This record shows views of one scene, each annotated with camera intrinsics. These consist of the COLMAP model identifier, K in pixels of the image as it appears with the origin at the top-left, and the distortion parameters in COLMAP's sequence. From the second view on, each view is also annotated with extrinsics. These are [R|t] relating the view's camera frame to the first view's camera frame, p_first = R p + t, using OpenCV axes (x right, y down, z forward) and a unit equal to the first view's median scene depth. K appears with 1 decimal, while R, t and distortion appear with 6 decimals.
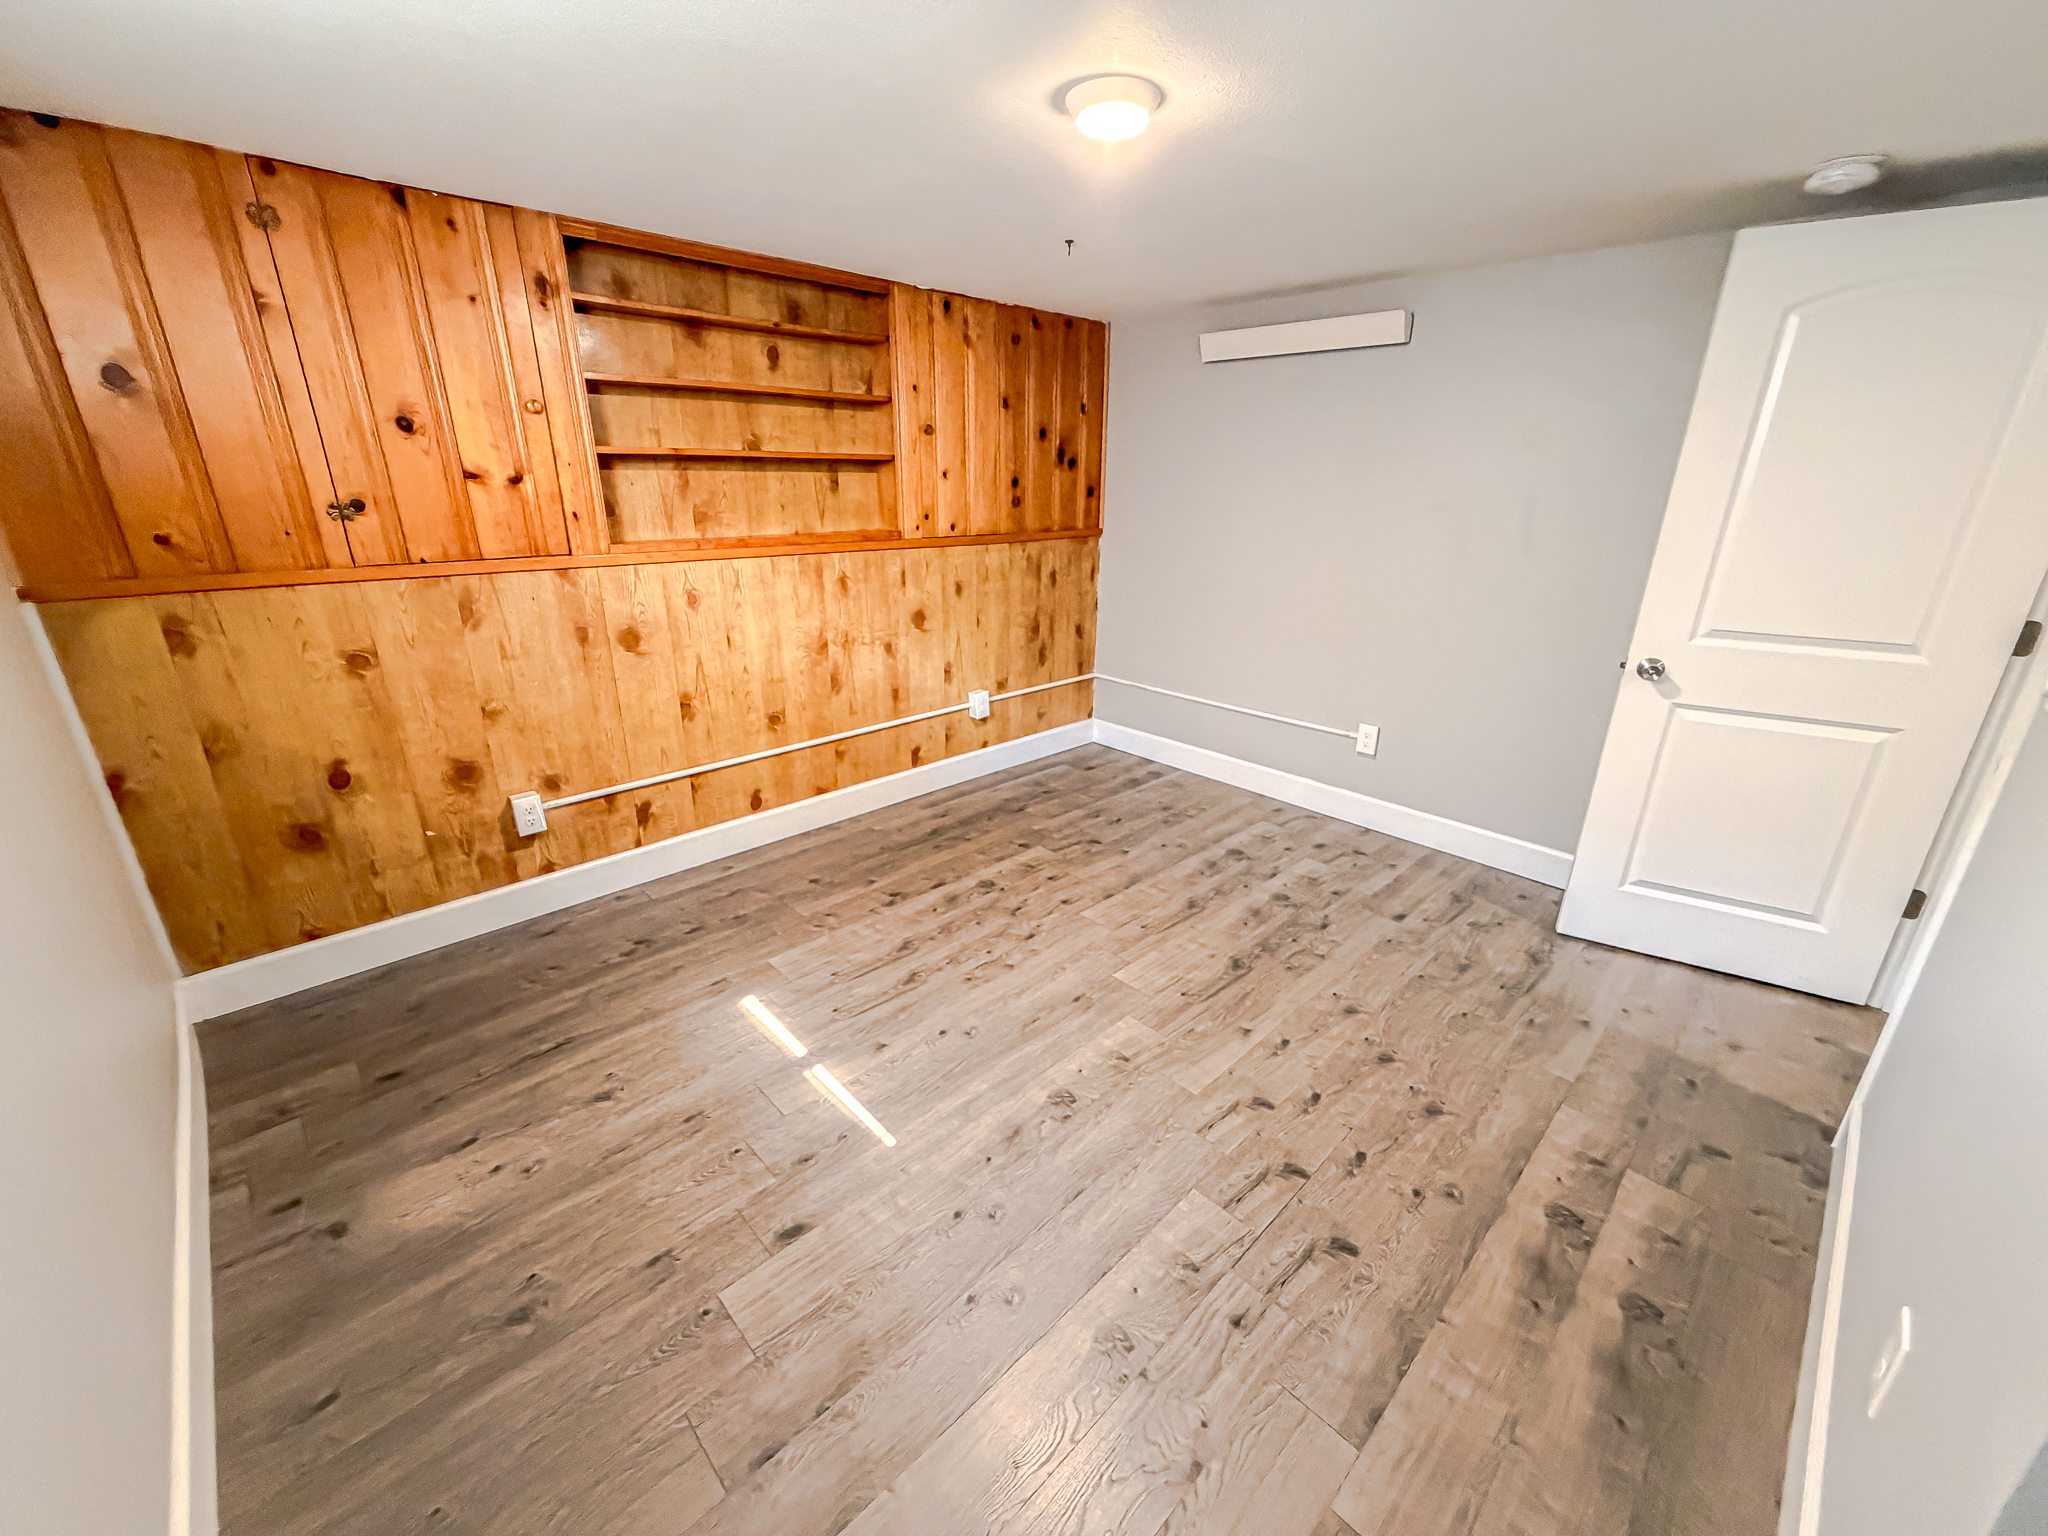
lens RADIAL K [[819.4, 0, 1018.1], [0, 819.4, 766.9], [0, 0, 1]] dist [0.003370, 0.000948]
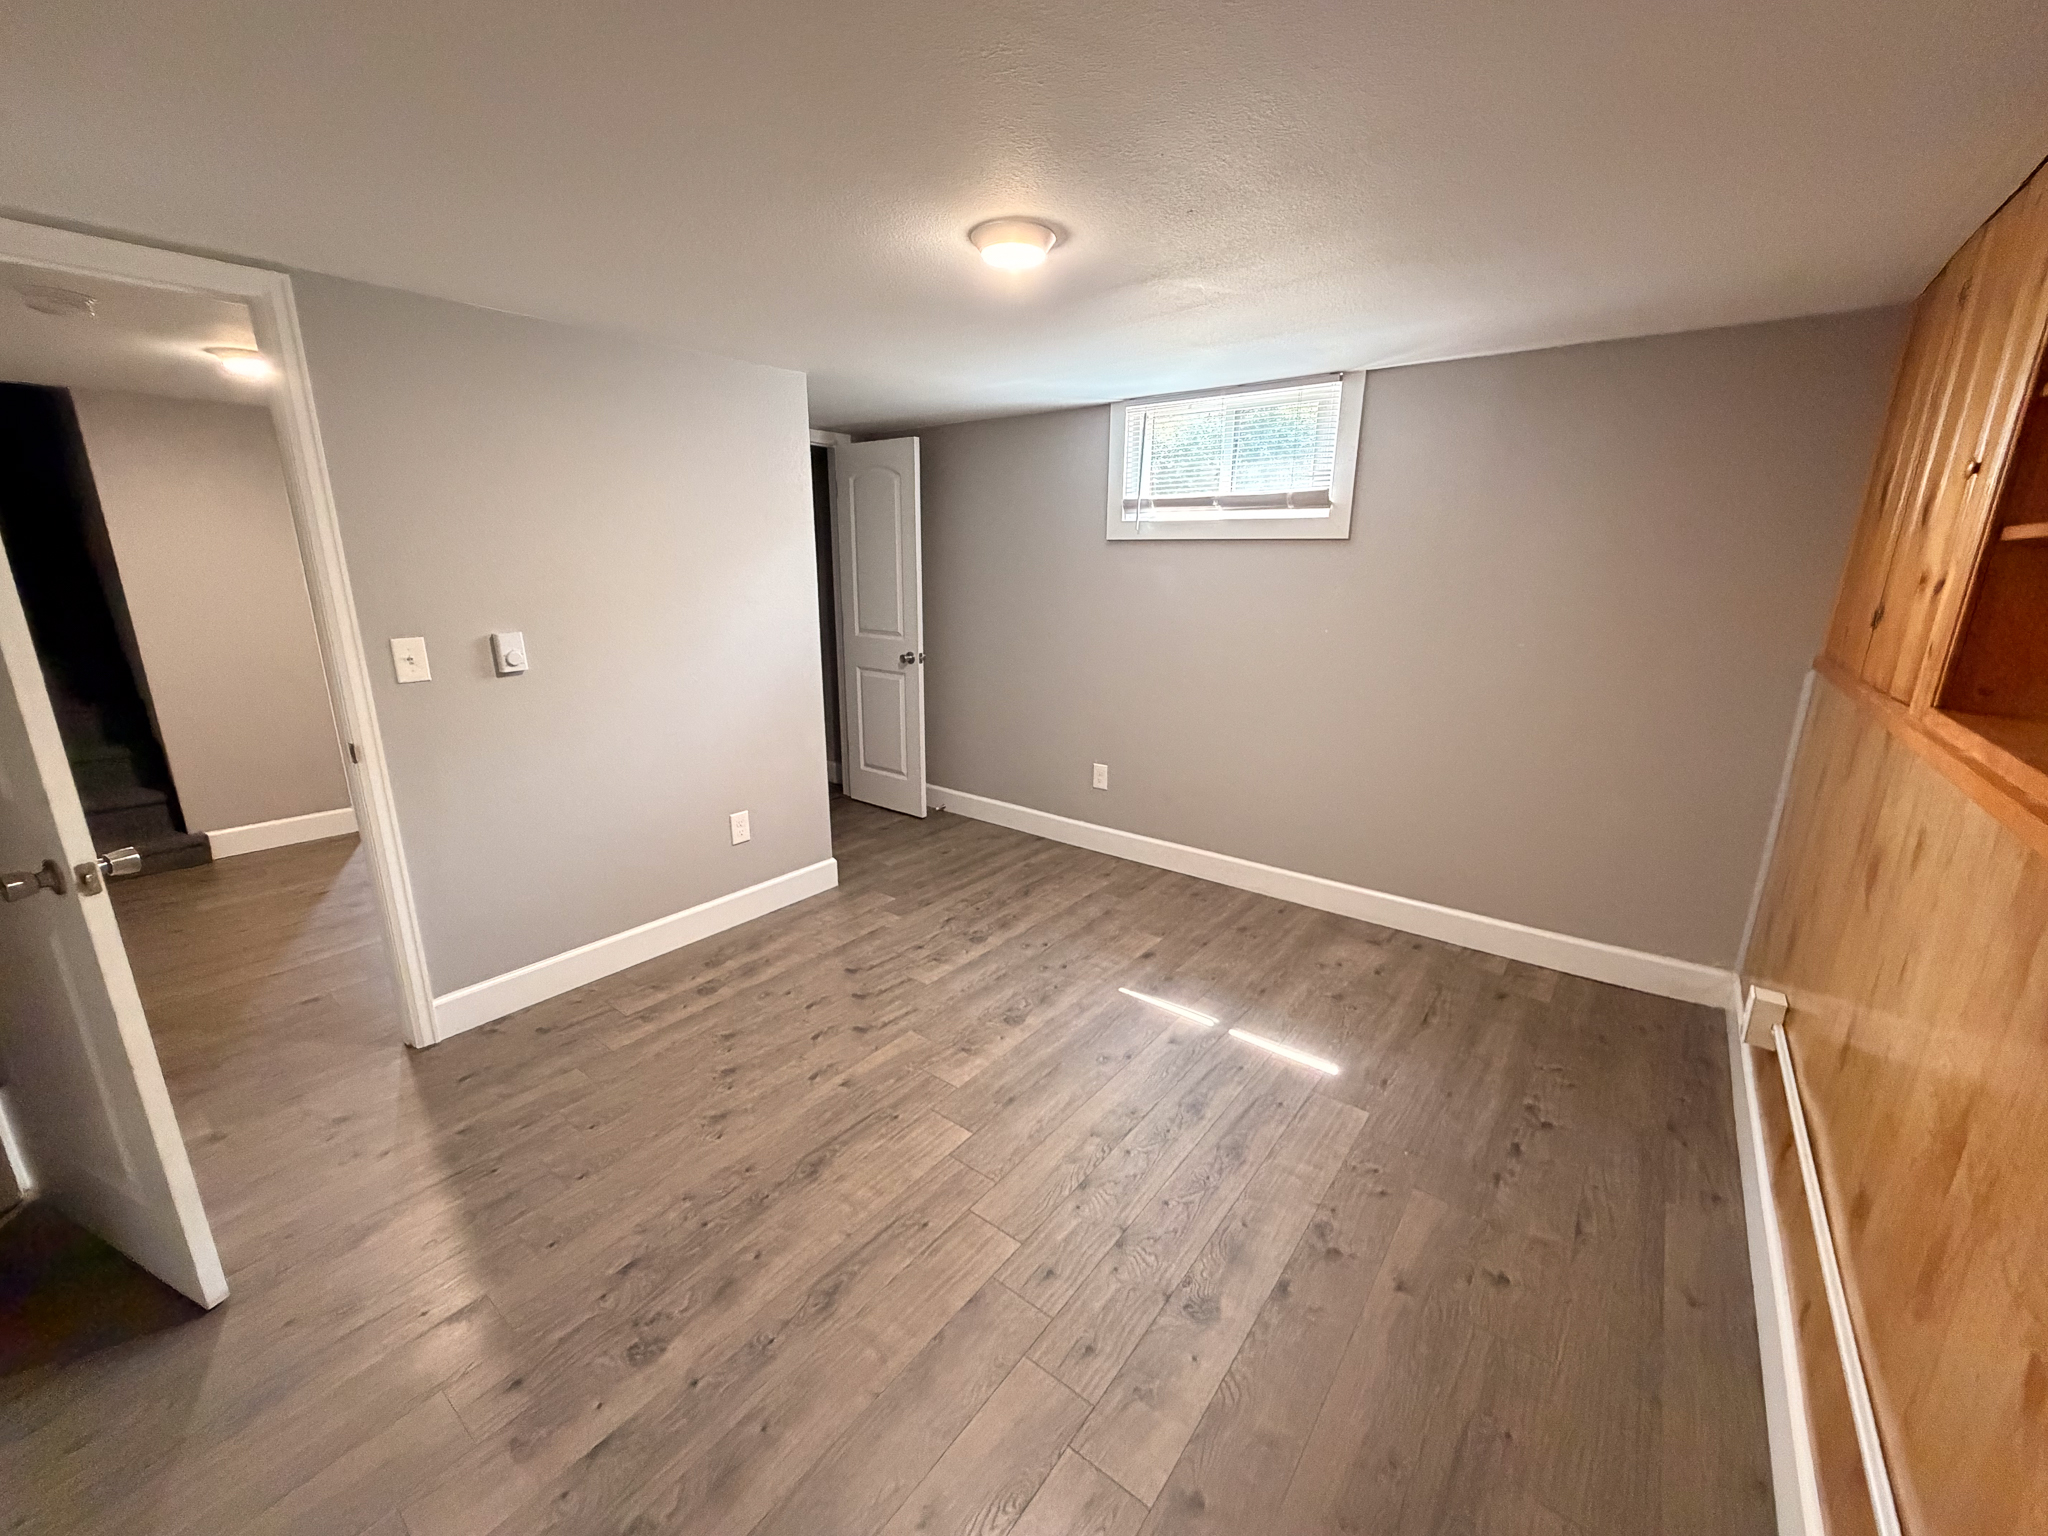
lens RADIAL K [[819.4, 0, 1010.6], [0, 819.4, 768.6], [0, 0, 1]] dist [0.003370, 0.000948]
pose [[-0.991084, 0.019842, -0.131751, 0.214168], [-0.057835, 0.826764, 0.559568, -0.636666], [0.120030, 0.562199, -0.818245, 1.759283]]
